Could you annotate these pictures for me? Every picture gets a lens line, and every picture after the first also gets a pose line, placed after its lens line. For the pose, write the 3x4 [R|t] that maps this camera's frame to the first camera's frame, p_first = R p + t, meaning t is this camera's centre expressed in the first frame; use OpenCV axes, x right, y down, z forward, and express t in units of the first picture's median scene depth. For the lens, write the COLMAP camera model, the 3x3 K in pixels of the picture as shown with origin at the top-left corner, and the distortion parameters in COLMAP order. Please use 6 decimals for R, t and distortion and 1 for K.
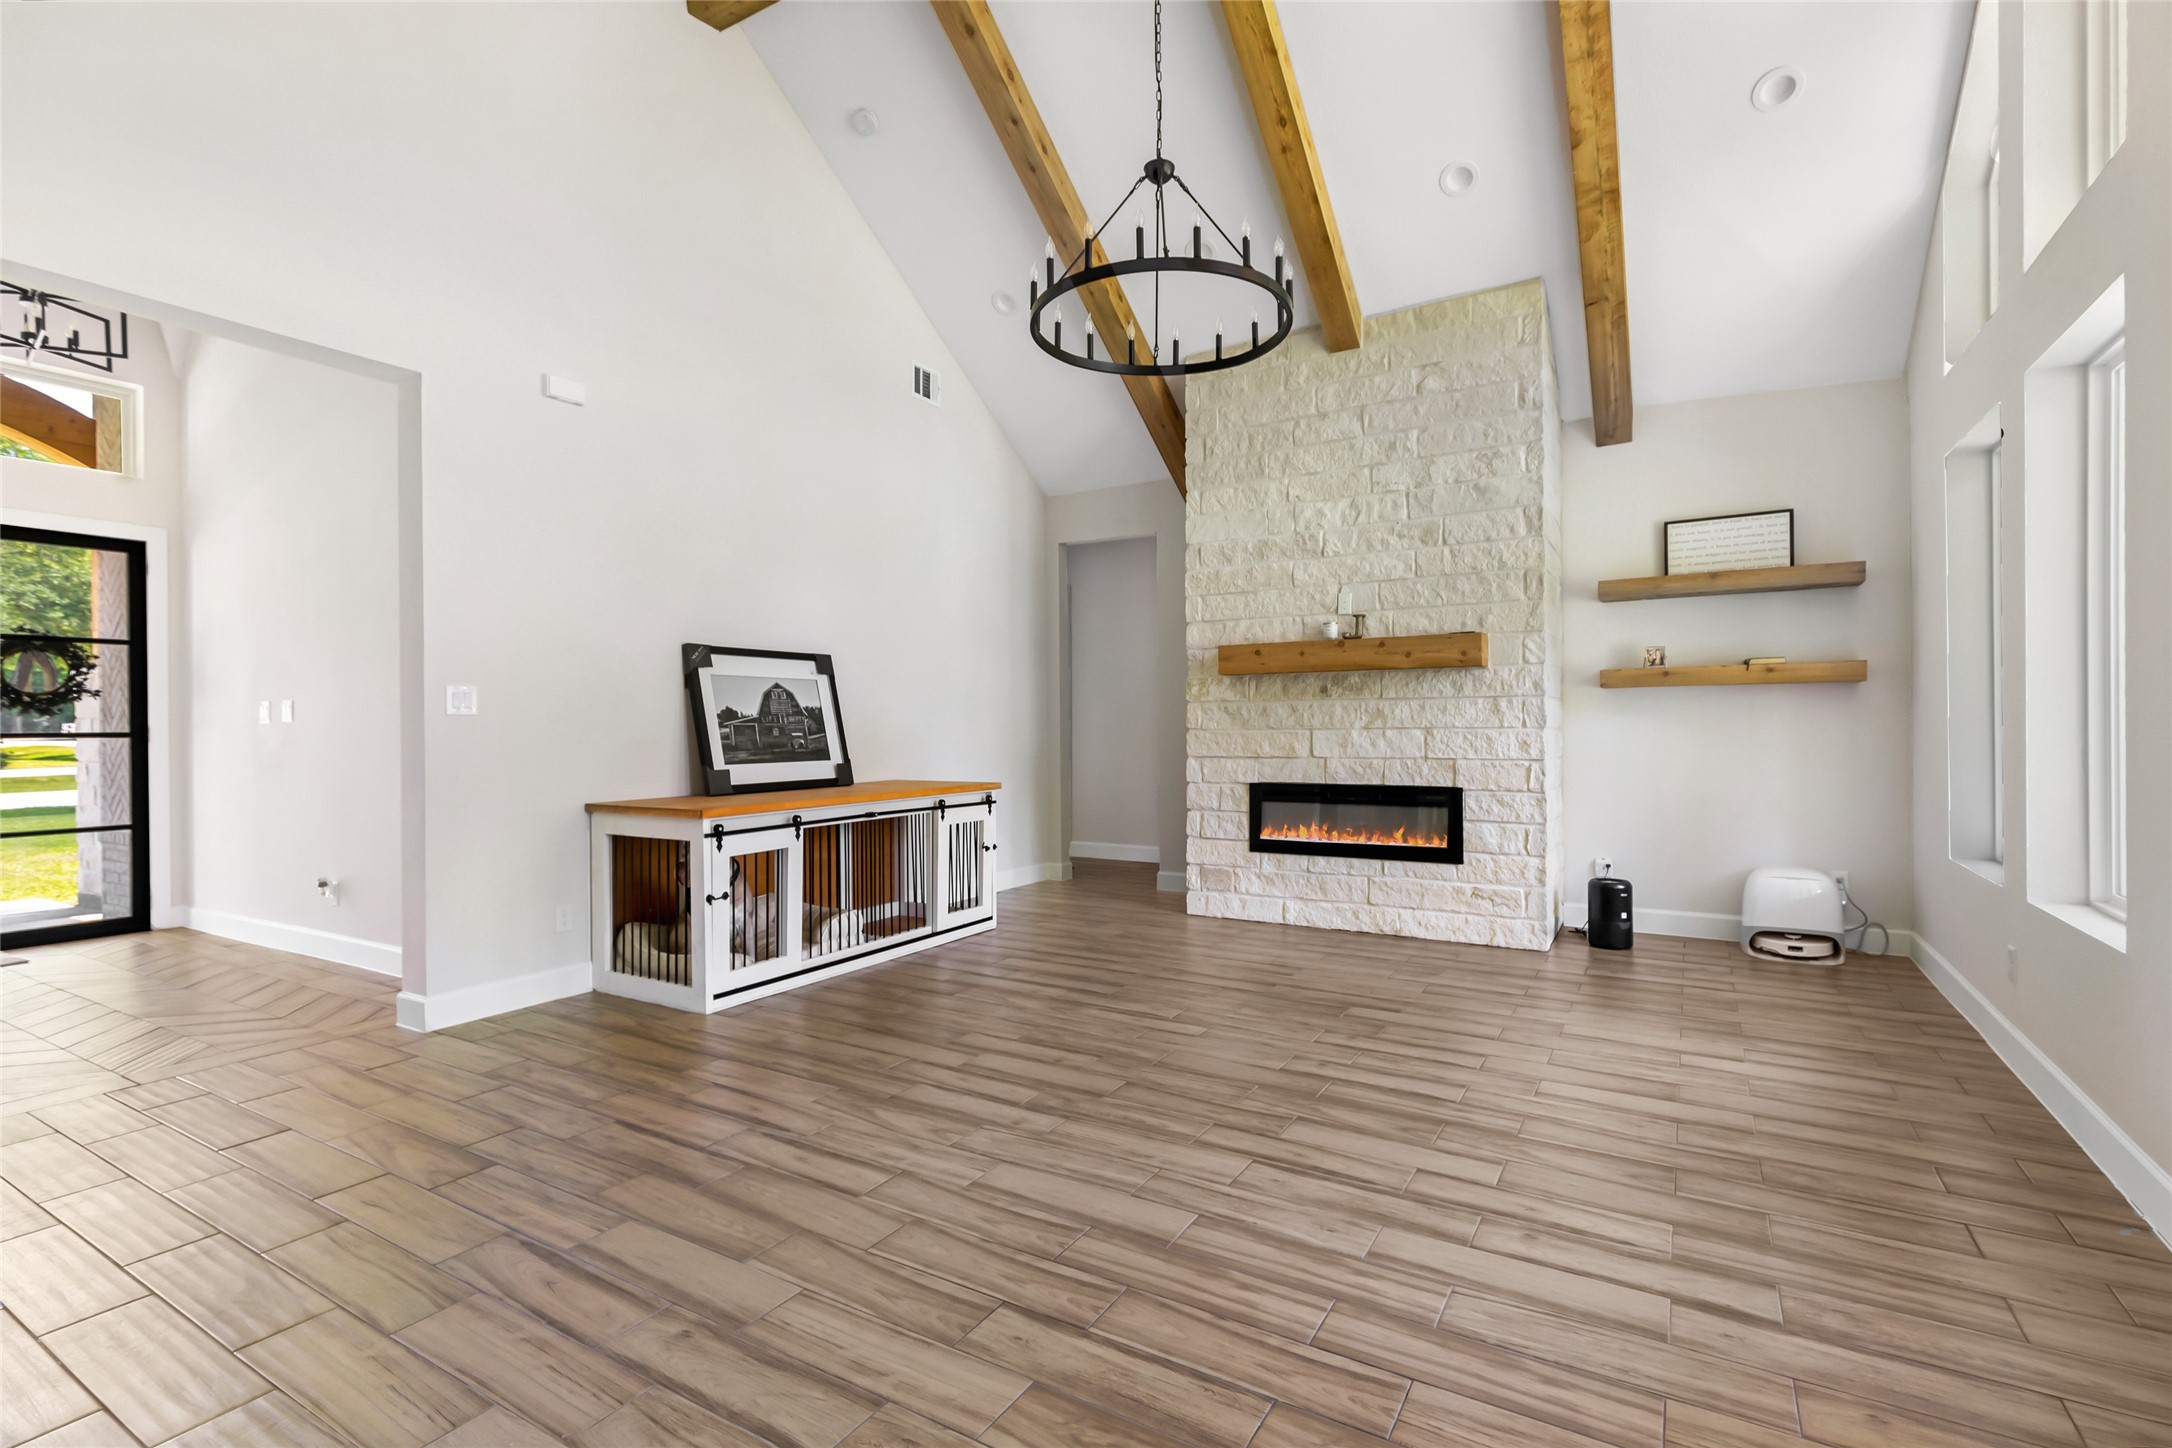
lens RADIAL K [[1023.2, 0, 1056.0], [0, 1023.2, 727.2], [0, 0, 1]] dist [0.004150, 0.002201]
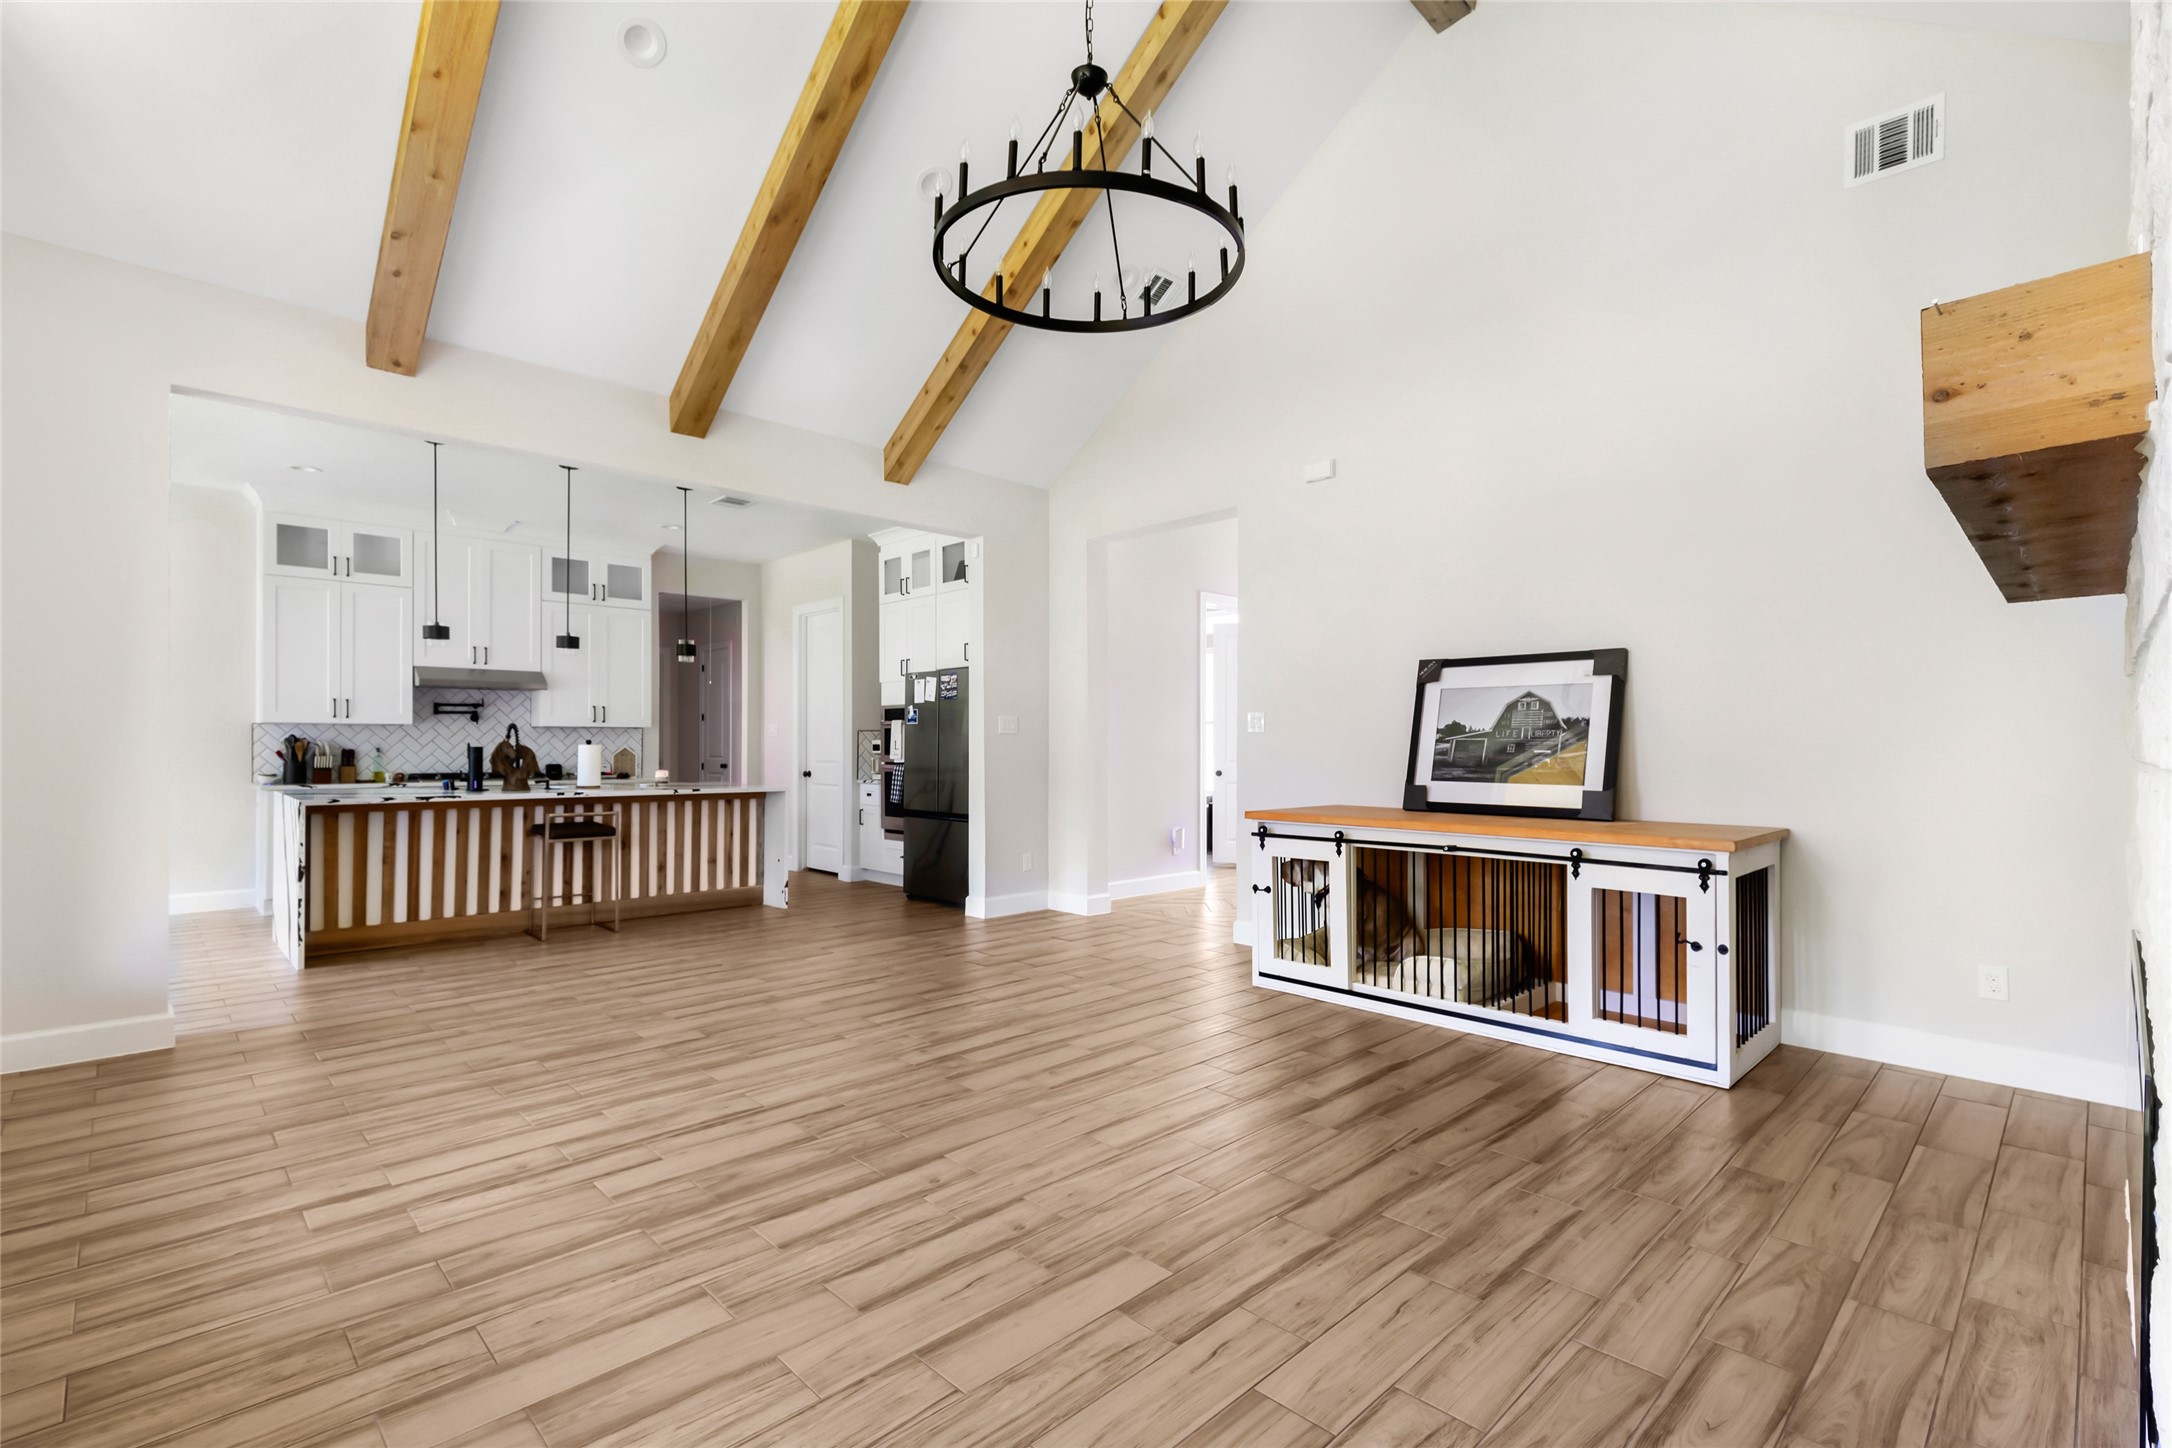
lens RADIAL K [[1023.2, 0, 1115.2], [0, 1023.2, 740.0], [0, 0, 1]] dist [0.004150, 0.002201]
pose [[-0.245778, 0.004196, -0.969317, 1.136888], [-0.002897, 0.999983, 0.005064, -0.010443], [0.969322, 0.004053, -0.245762, 1.537004]]
